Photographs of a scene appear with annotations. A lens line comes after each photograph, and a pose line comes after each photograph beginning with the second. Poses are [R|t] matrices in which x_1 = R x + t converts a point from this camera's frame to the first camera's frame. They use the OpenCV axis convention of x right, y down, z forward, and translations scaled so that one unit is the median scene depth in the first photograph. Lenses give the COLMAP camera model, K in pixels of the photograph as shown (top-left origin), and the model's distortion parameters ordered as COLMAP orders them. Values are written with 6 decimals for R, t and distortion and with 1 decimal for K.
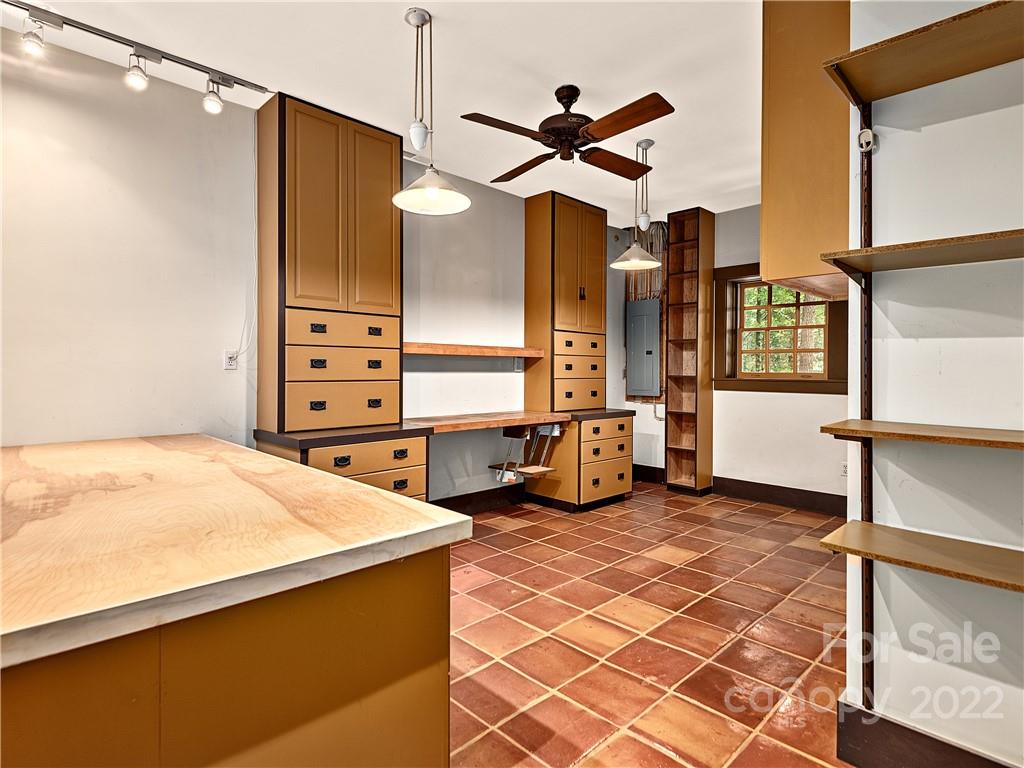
lens RADIAL K [[539.5, 0, 506.8], [0, 539.5, 375.4], [0, 0, 1]] dist [0.020489, -0.001835]
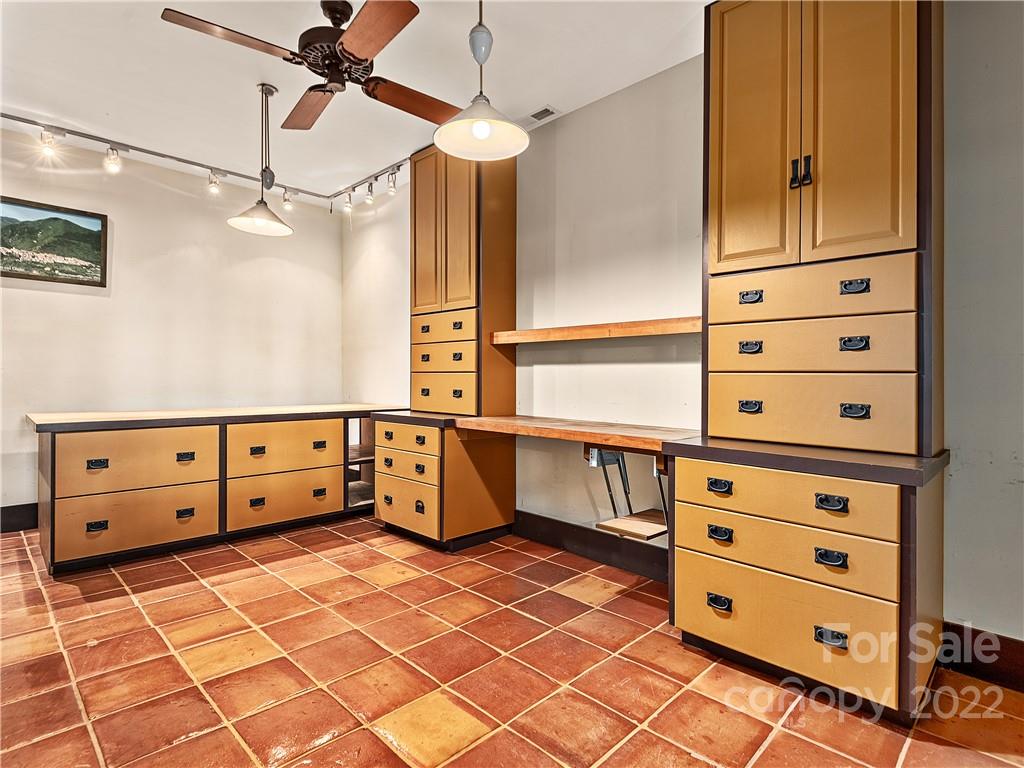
lens RADIAL K [[539.5, 0, 506.8], [0, 539.5, 375.4], [0, 0, 1]] dist [0.020489, -0.001835]
pose [[0.004802, -0.000429, -0.999988, 0.810644], [-0.007665, 0.999971, -0.000466, 0.015652], [0.999959, 0.007667, 0.004798, 1.087962]]
